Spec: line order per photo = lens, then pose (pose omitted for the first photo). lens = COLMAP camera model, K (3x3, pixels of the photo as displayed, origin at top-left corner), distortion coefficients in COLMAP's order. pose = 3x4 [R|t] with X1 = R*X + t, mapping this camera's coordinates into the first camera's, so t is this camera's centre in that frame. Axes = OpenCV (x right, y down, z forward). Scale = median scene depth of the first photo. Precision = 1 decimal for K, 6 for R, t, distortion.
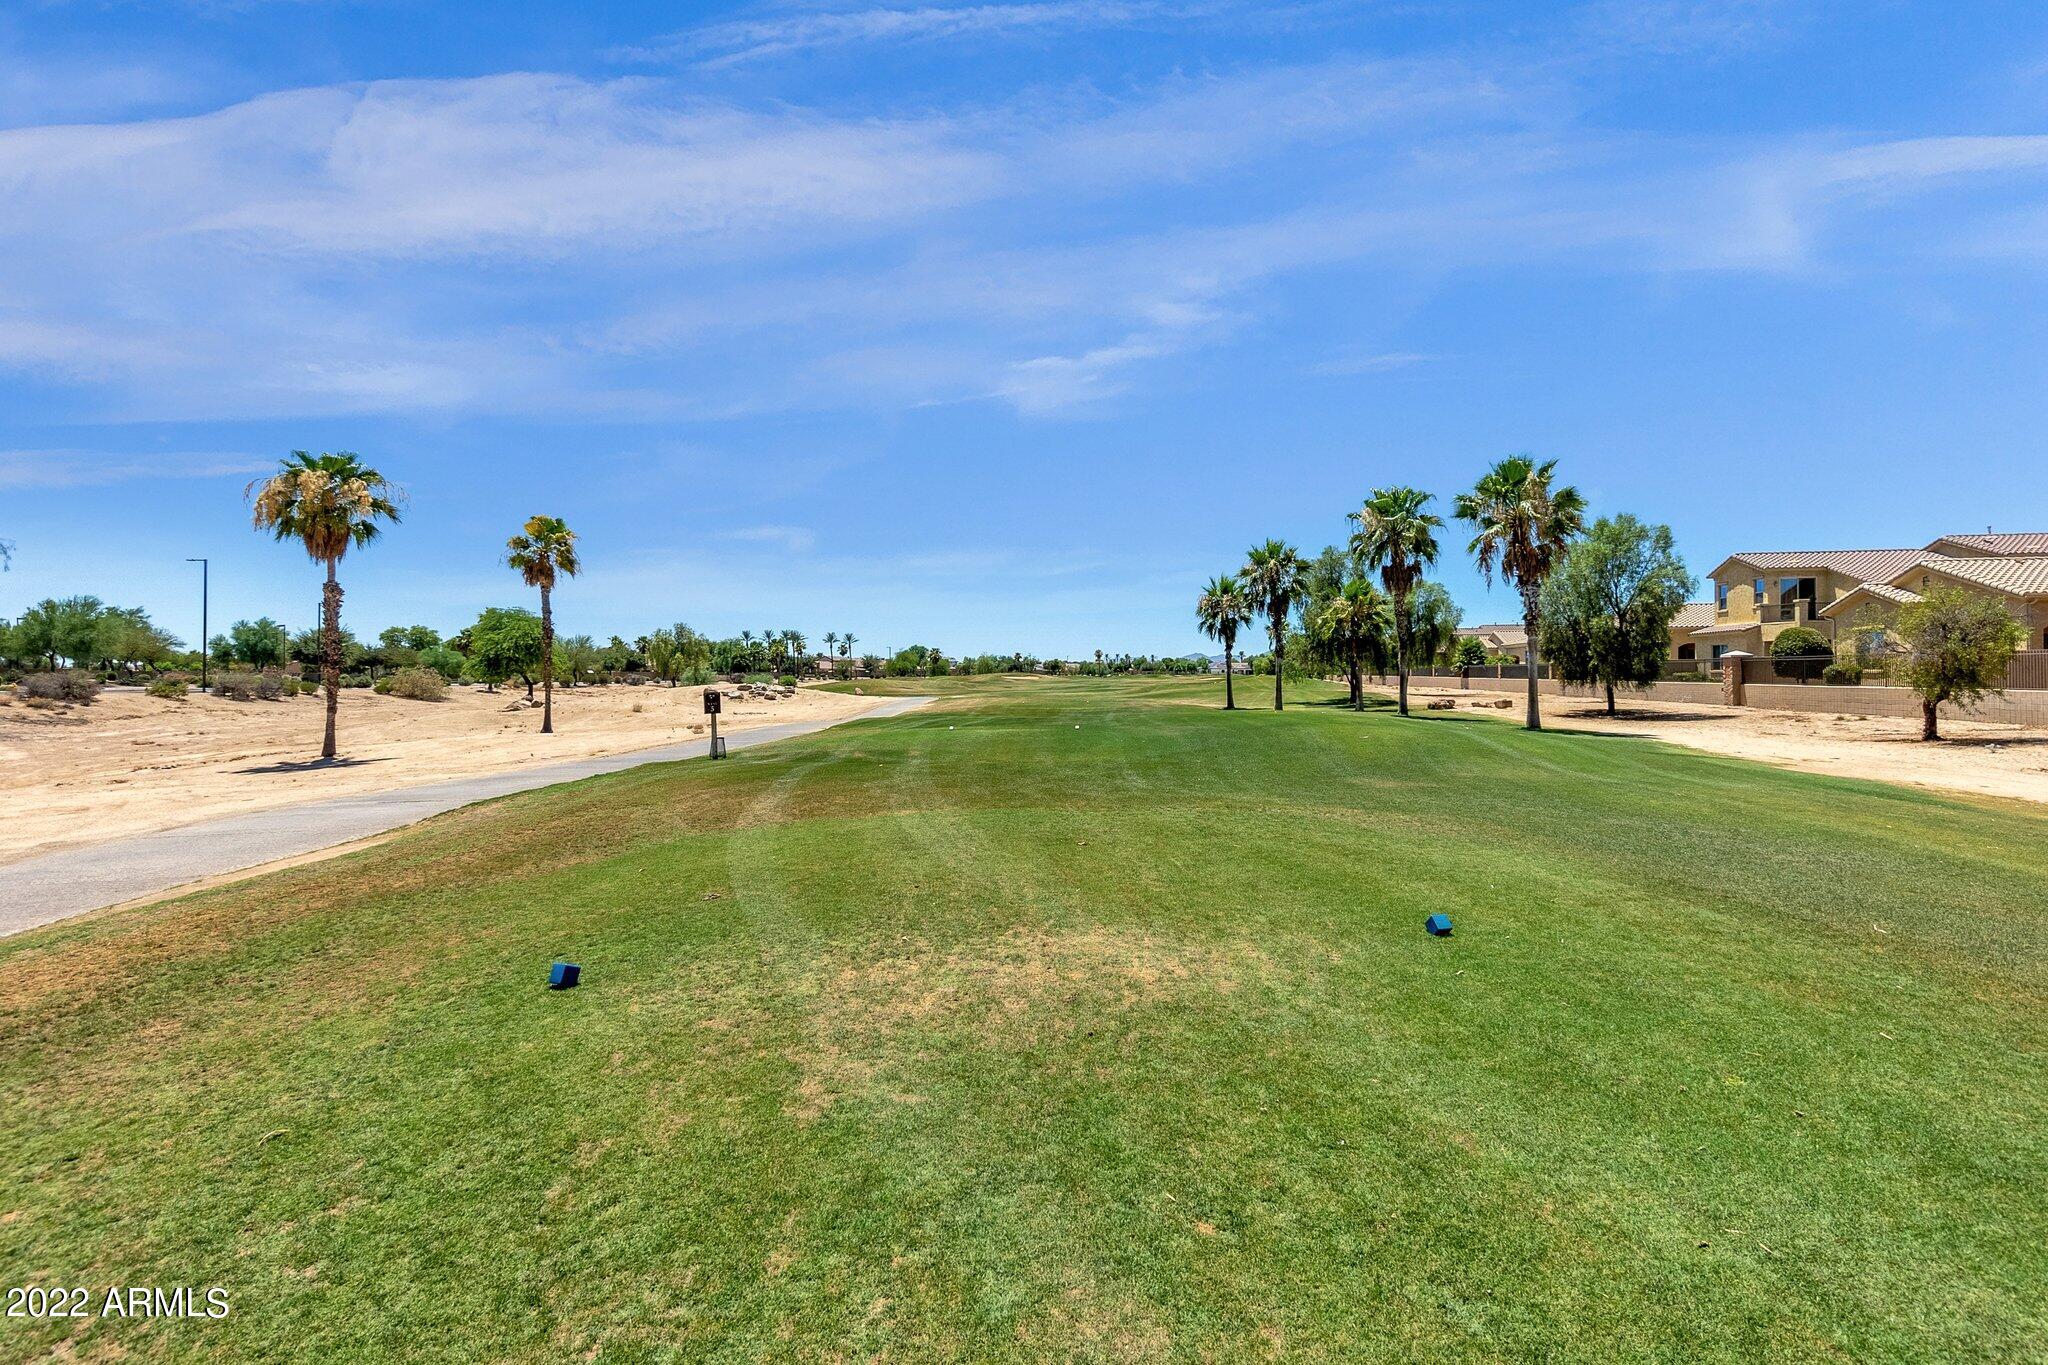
lens RADIAL K [[844.3, 0, 1017.4], [0, 844.3, 689.8], [0, 0, 1]] dist [0.001085, 0.000217]
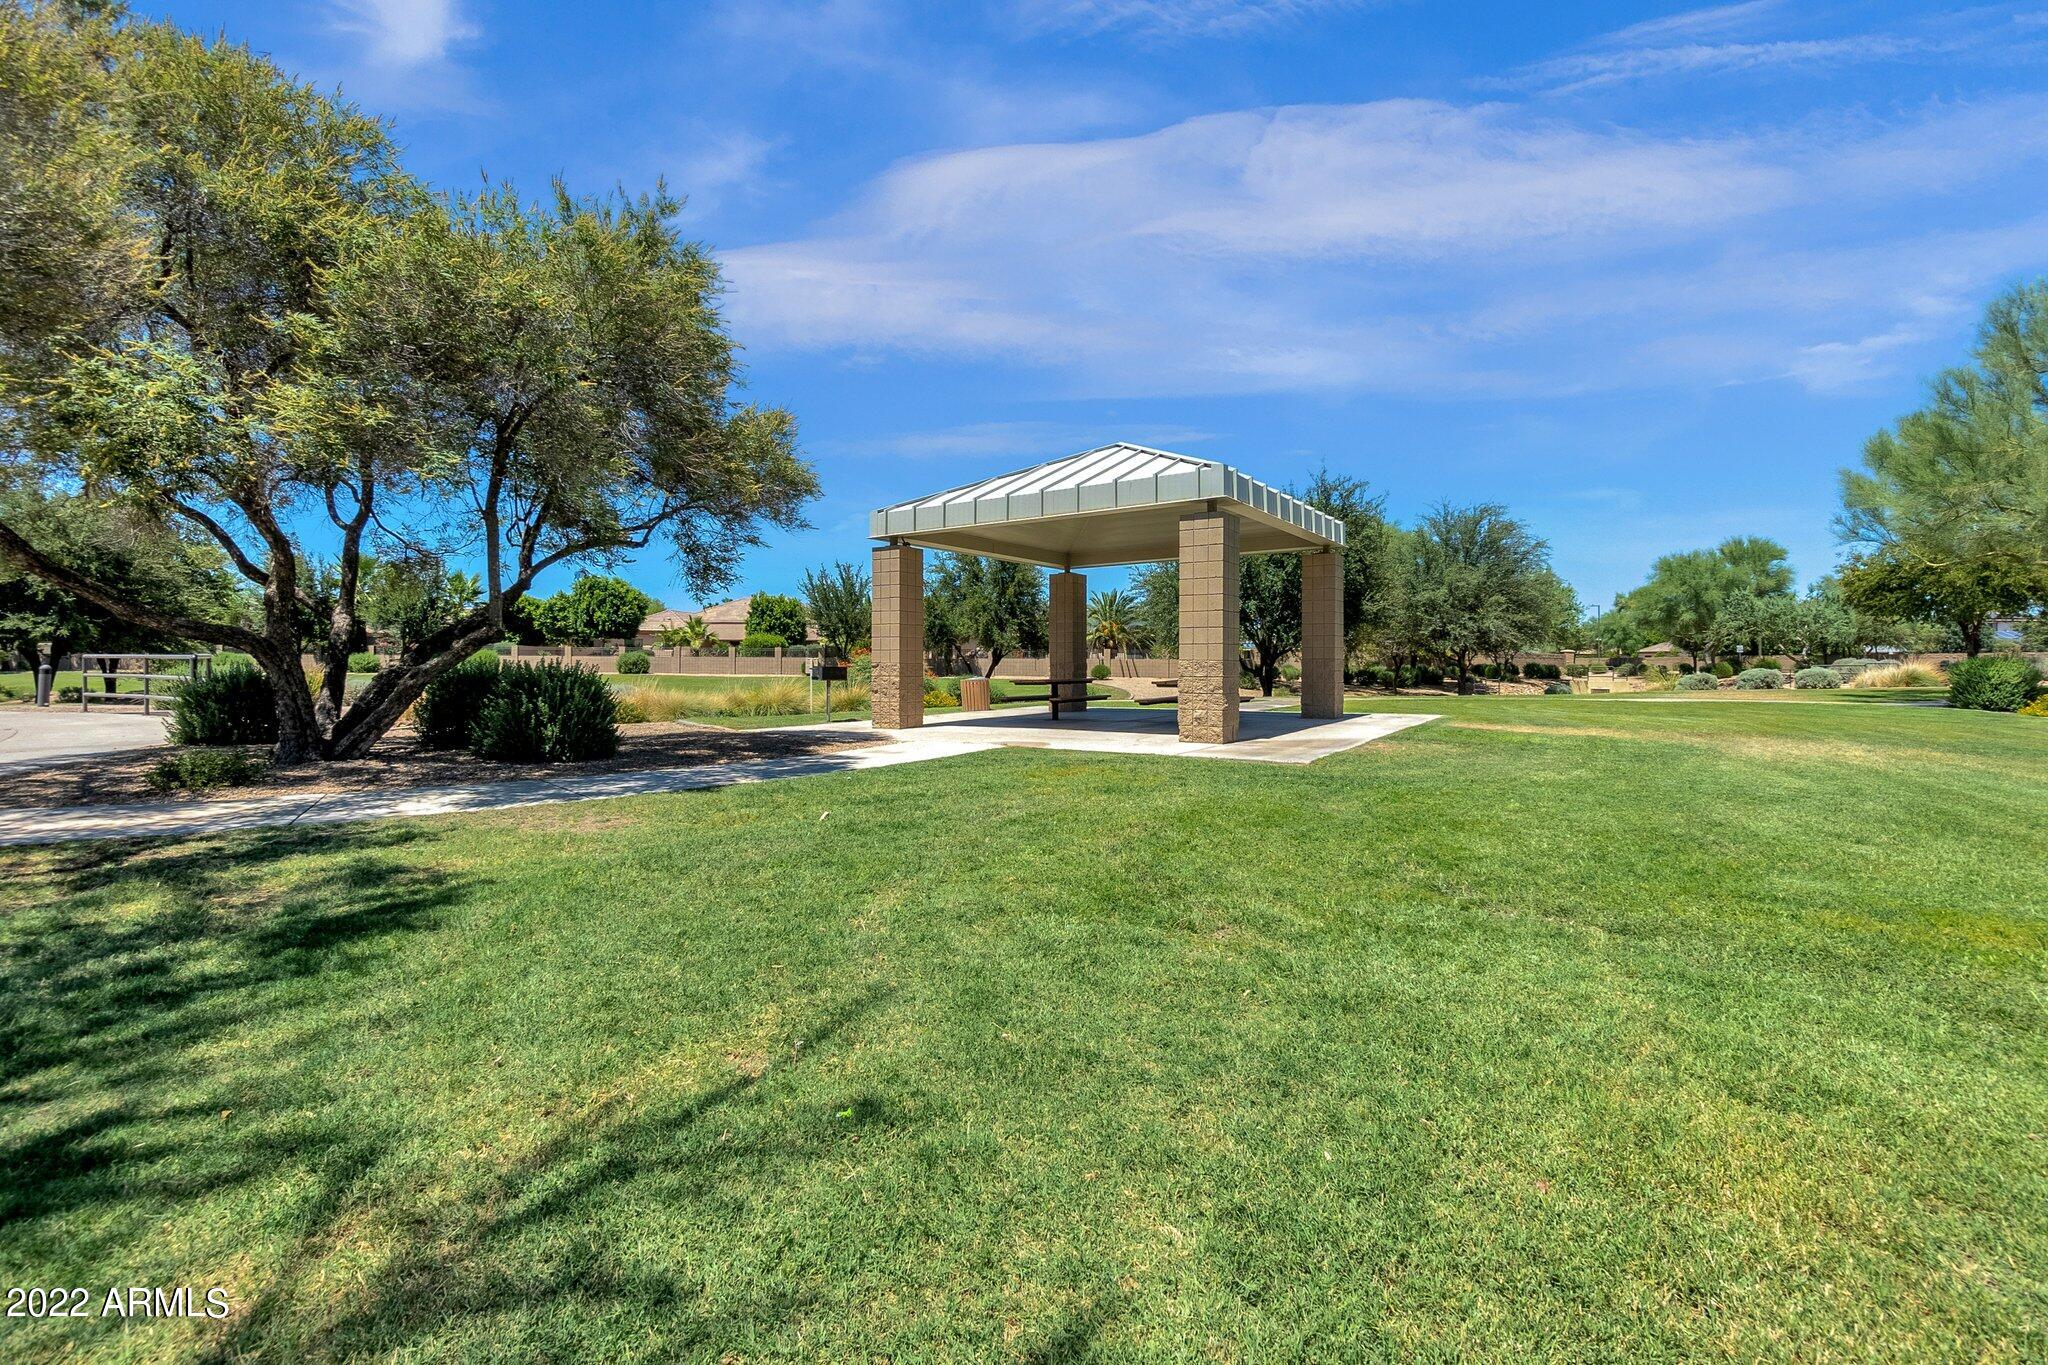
lens RADIAL K [[844.3, 0, 1009.3], [0, 844.3, 685.3], [0, 0, 1]] dist [0.001085, 0.000217]
pose [[0.999940, -0.003563, 0.010388, -1.131241], [0.003550, 0.999993, 0.001308, 0.075096], [-0.010393, -0.001271, 0.999945, -0.160462]]
